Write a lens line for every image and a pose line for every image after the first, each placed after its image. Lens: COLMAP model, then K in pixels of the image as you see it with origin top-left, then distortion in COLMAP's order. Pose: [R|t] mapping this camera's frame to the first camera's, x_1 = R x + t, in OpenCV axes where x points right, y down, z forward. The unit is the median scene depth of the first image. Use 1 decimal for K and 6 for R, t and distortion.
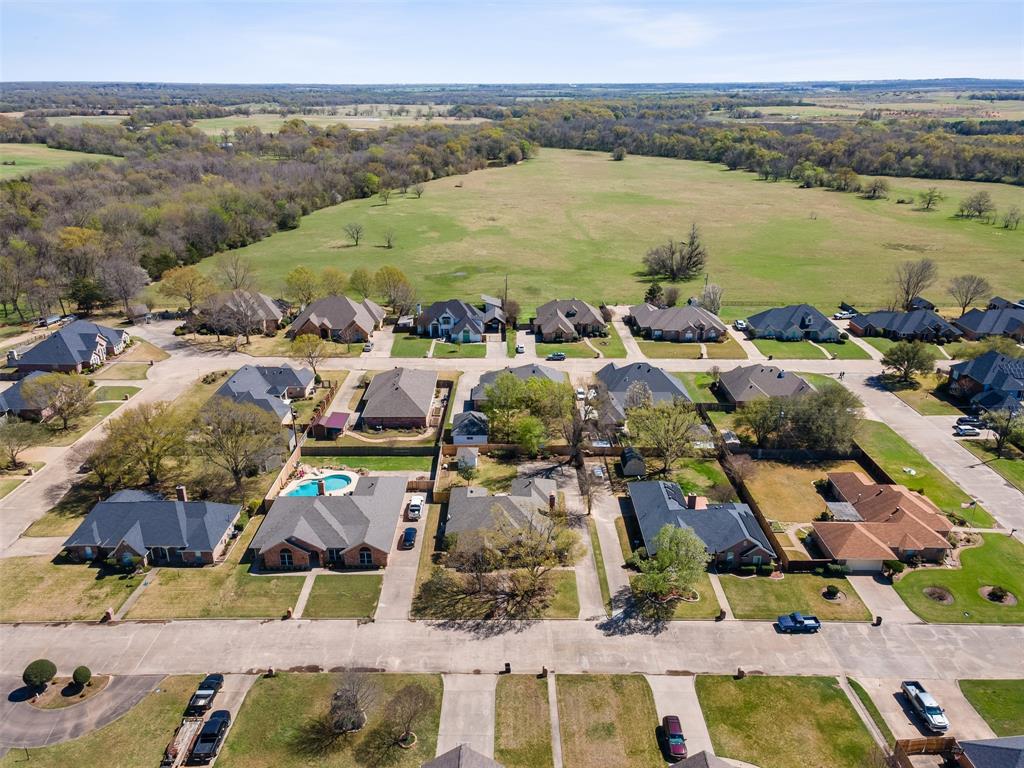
lens RADIAL K [[745.8, 0, 512.0], [0, 745.8, 384.0], [0, 0, 1]] dist [0.001442, 0.073497]
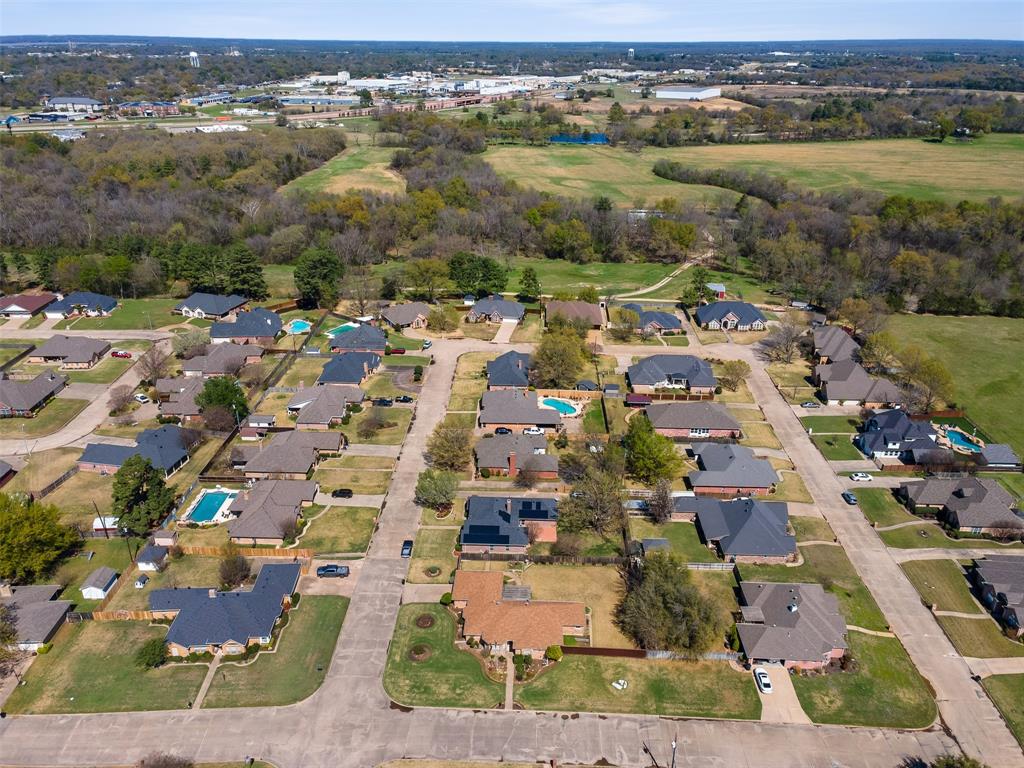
lens RADIAL K [[745.8, 0, 512.0], [0, 745.8, 384.0], [0, 0, 1]] dist [0.001442, 0.073497]
pose [[-0.037878, 0.415747, -0.908691, 1.685830], [-0.373302, 0.837622, 0.398792, -0.719395], [0.926936, 0.354322, 0.123472, 0.854780]]
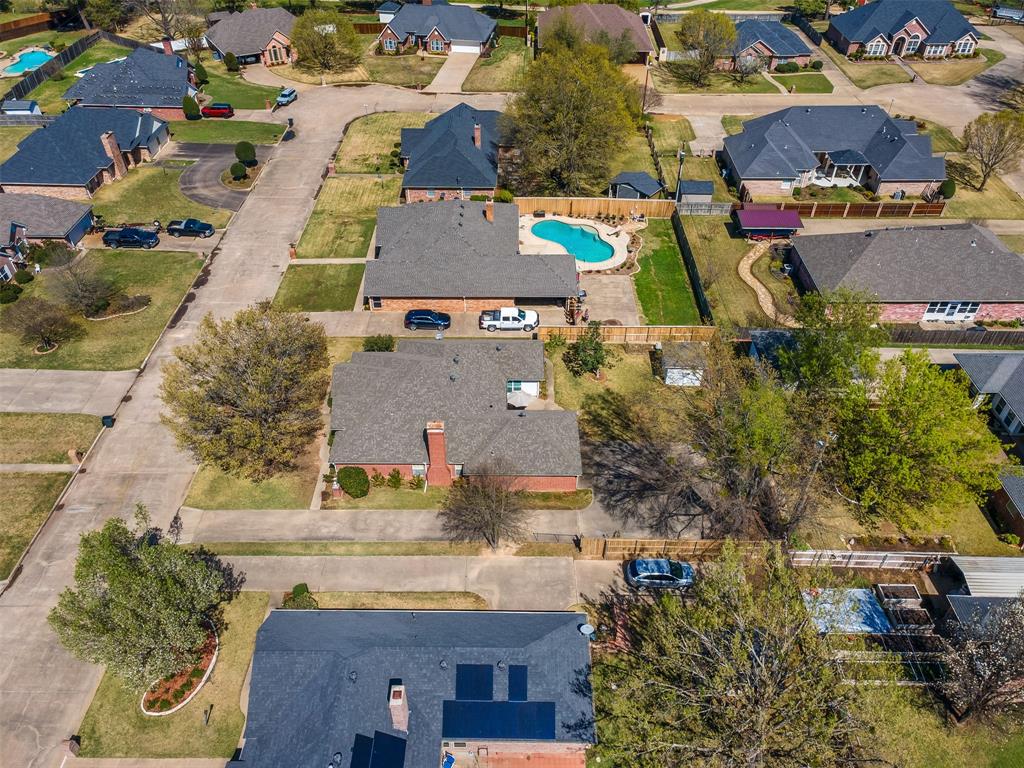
lens RADIAL K [[745.8, 0, 512.0], [0, 745.8, 384.0], [0, 0, 1]] dist [0.001442, 0.073497]
pose [[-0.017316, 0.647277, -0.762058, 0.477745], [-0.366302, 0.705075, 0.607200, -0.223823], [0.930335, 0.289658, 0.224890, 1.064835]]
